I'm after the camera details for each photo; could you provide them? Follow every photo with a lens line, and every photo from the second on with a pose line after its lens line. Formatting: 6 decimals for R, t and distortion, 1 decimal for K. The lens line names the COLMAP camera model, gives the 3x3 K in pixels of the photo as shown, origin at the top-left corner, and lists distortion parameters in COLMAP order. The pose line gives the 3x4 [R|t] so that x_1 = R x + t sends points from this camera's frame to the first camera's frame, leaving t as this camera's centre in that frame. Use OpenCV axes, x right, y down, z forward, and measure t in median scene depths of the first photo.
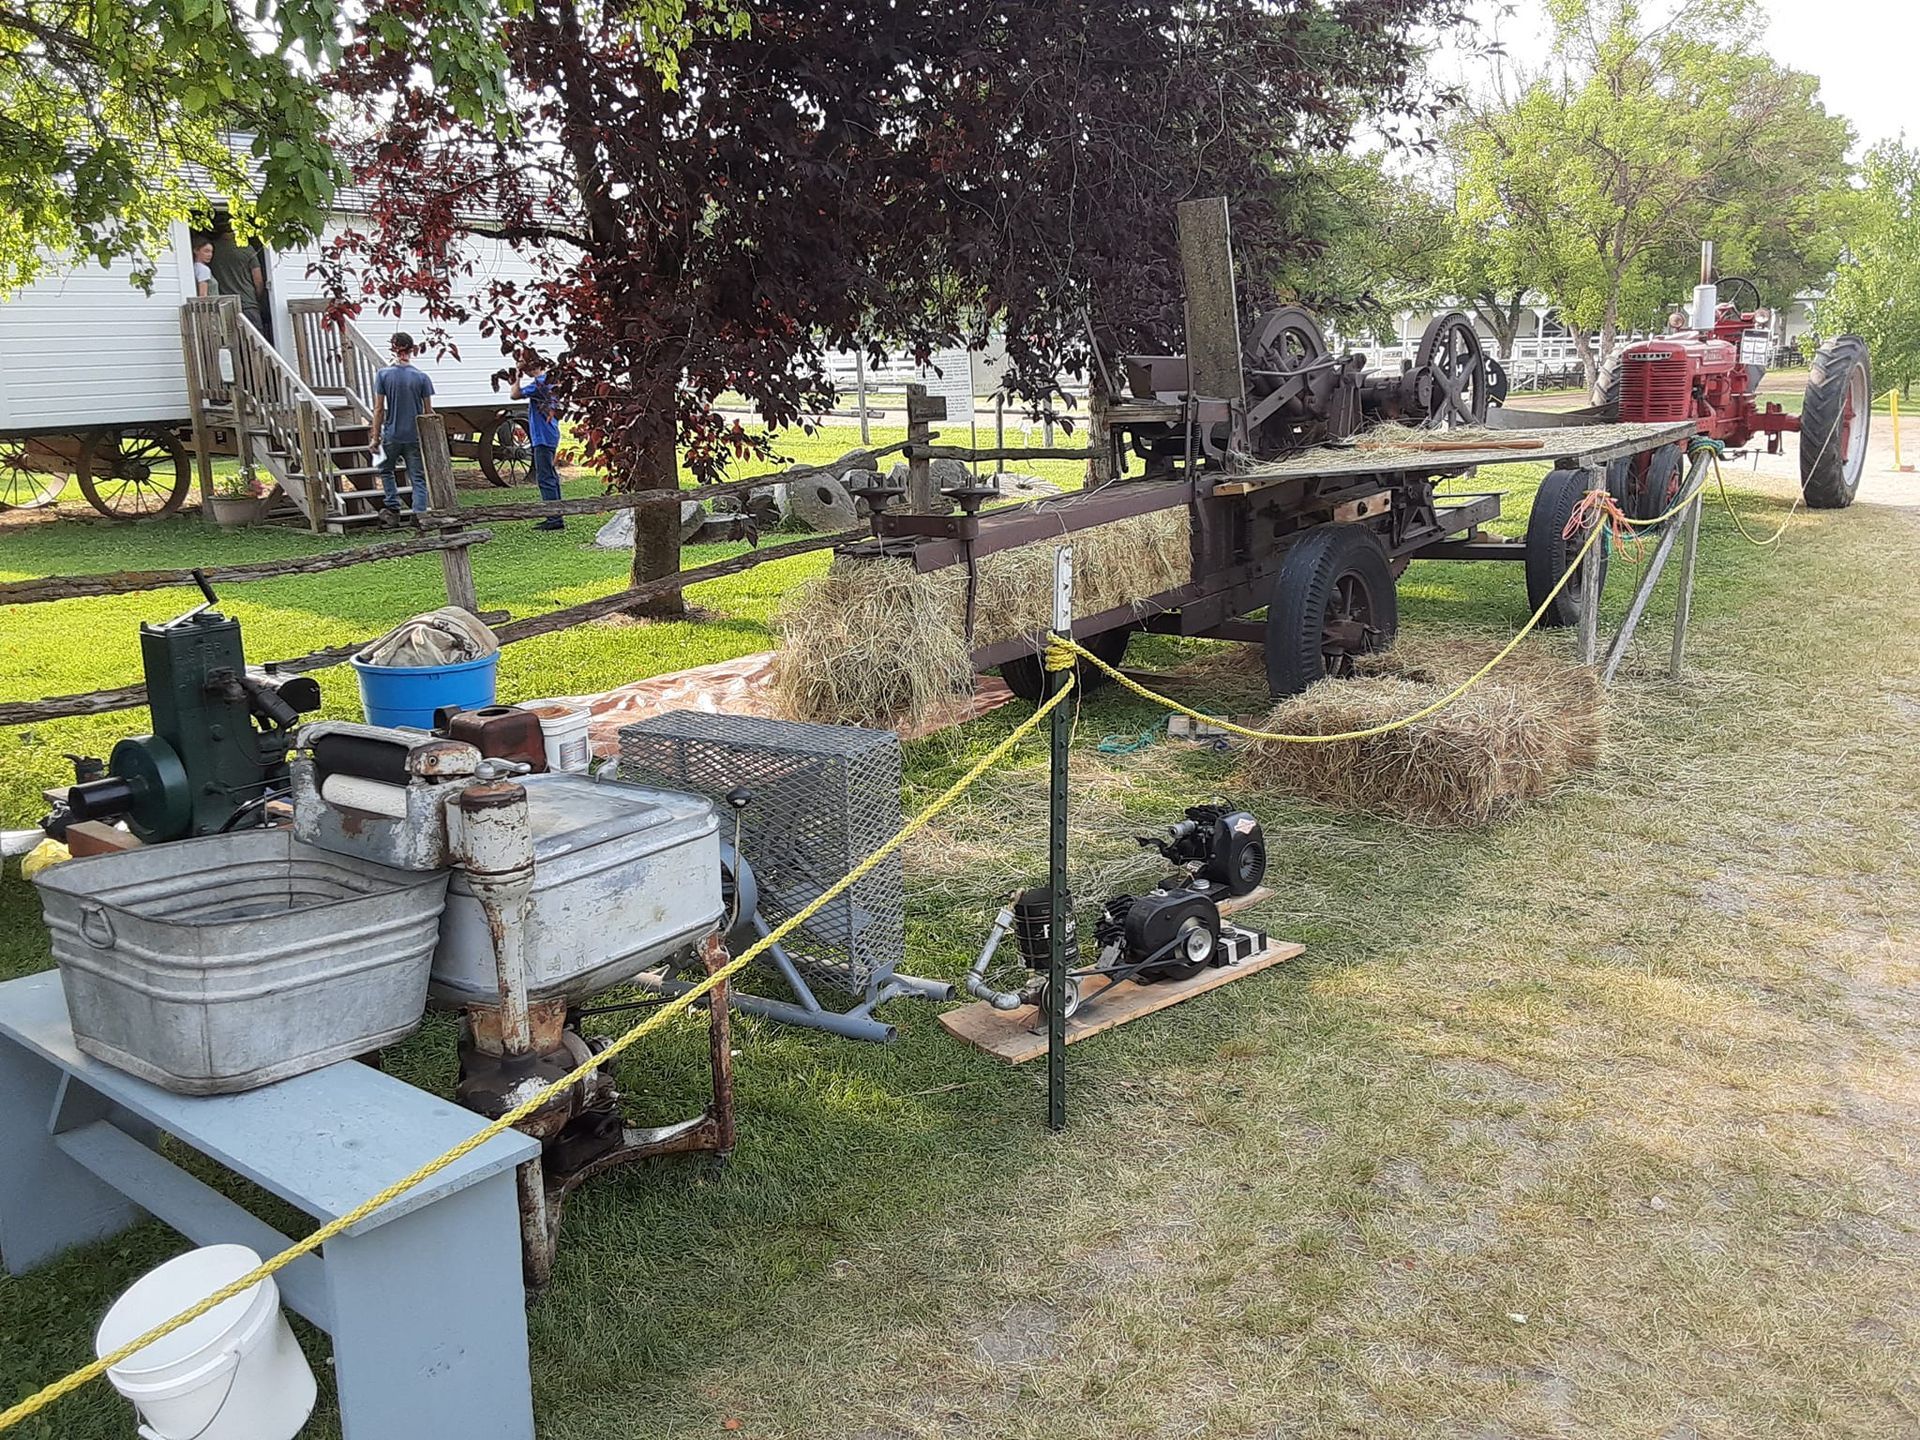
lens RADIAL K [[1481.3, 0, 963.5], [0, 1481.3, 718.8], [0, 0, 1]] dist [0.015477, -0.060215]
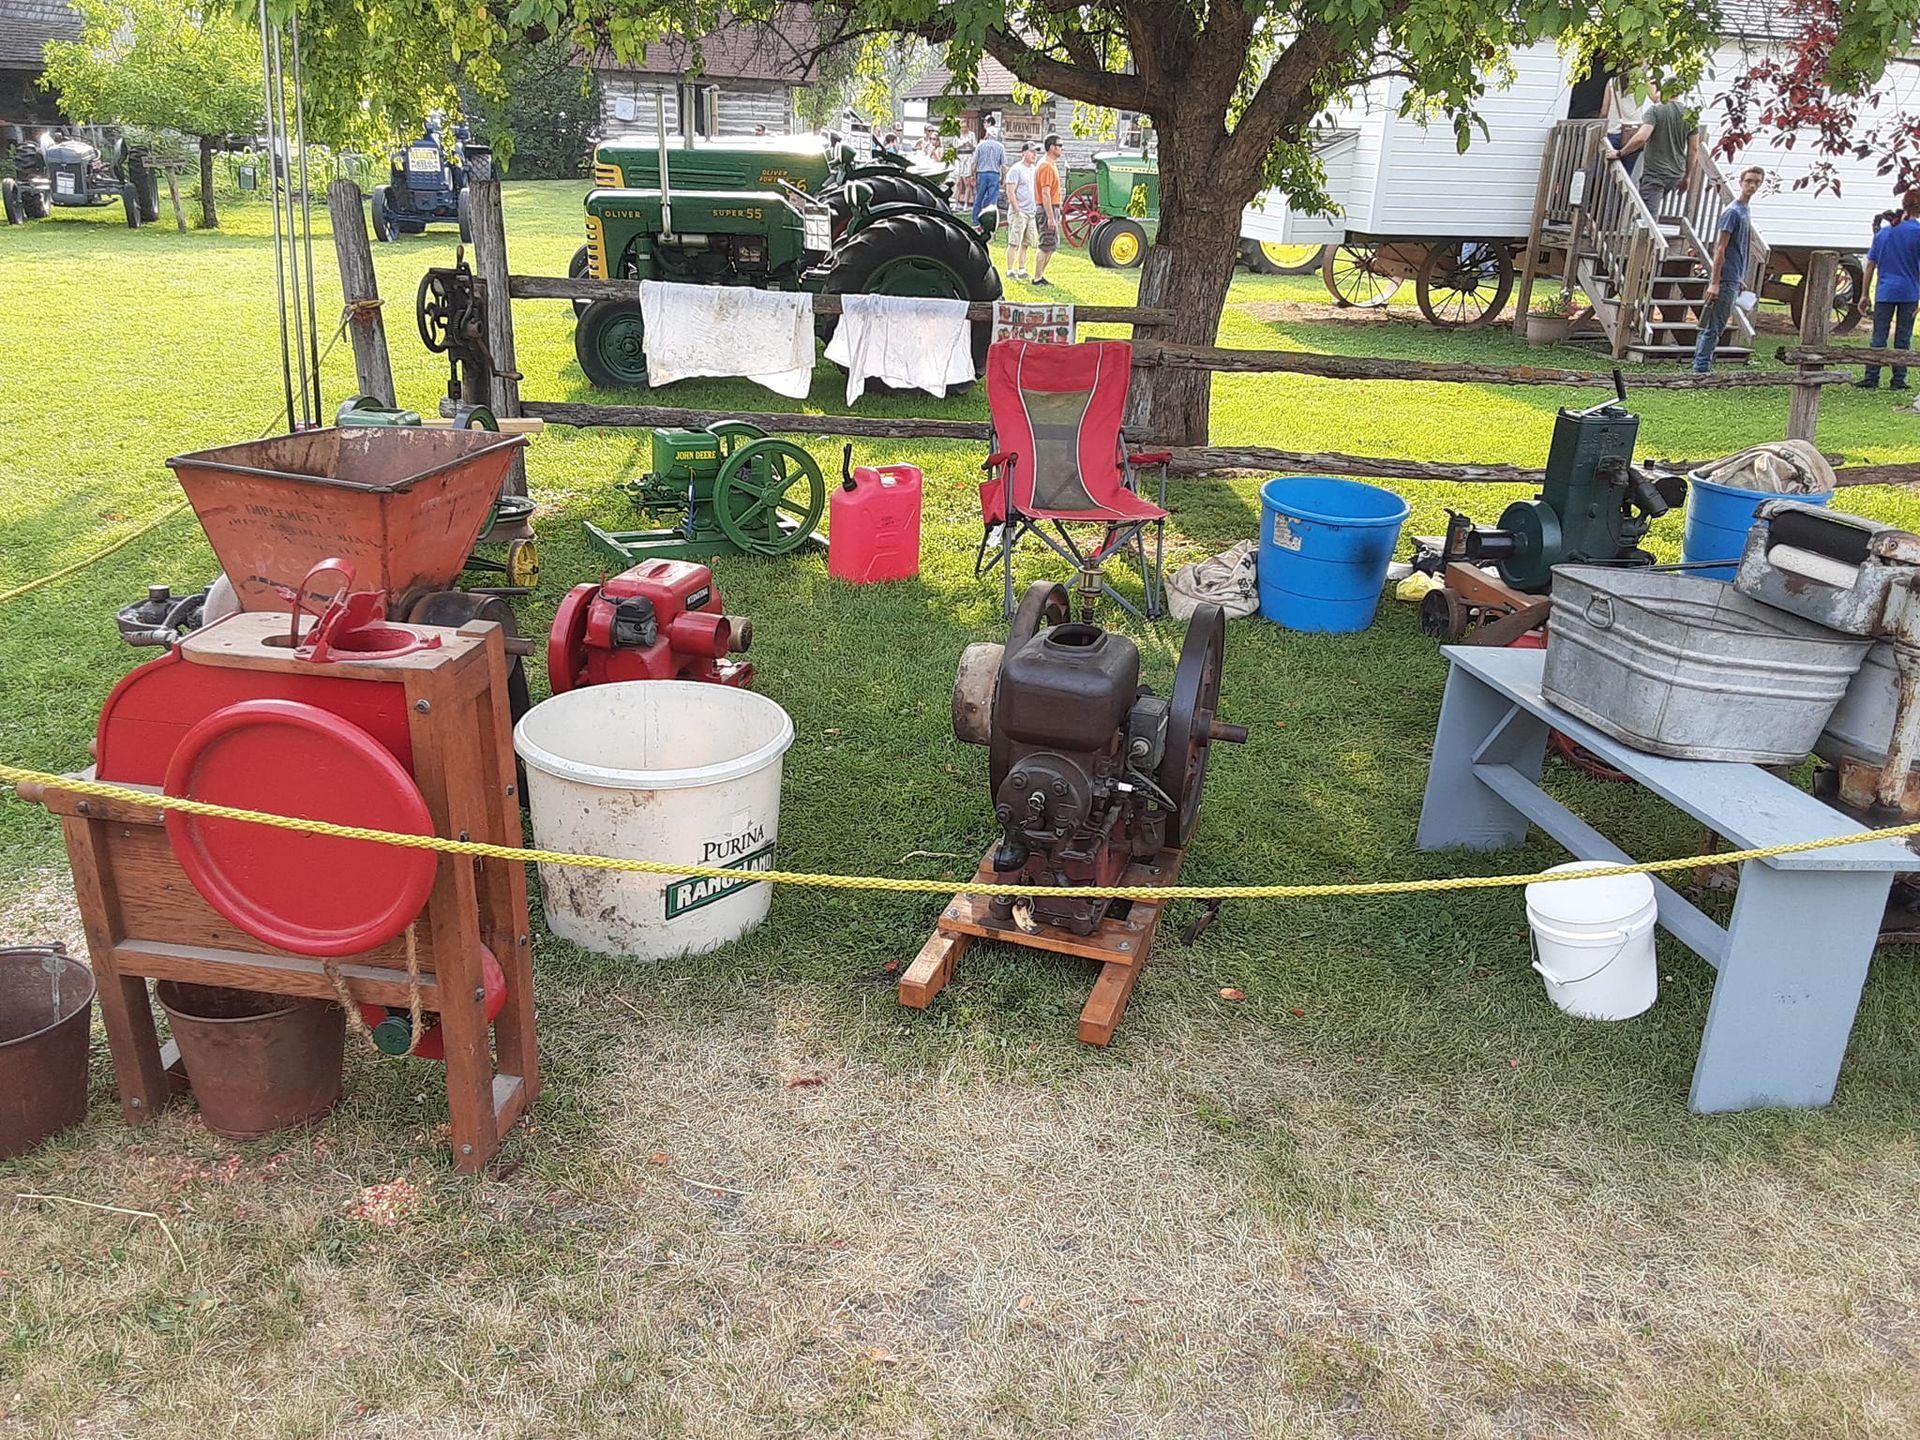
lens RADIAL K [[1481.3, 0, 970.0], [0, 1481.3, 728.2], [0, 0, 1]] dist [0.015477, -0.060215]
pose [[0.708285, 0.278404, -0.648709, -0.027927], [-0.203334, 0.960460, 0.190190, 0.035196], [0.676008, -0.002804, 0.736889, -0.137321]]
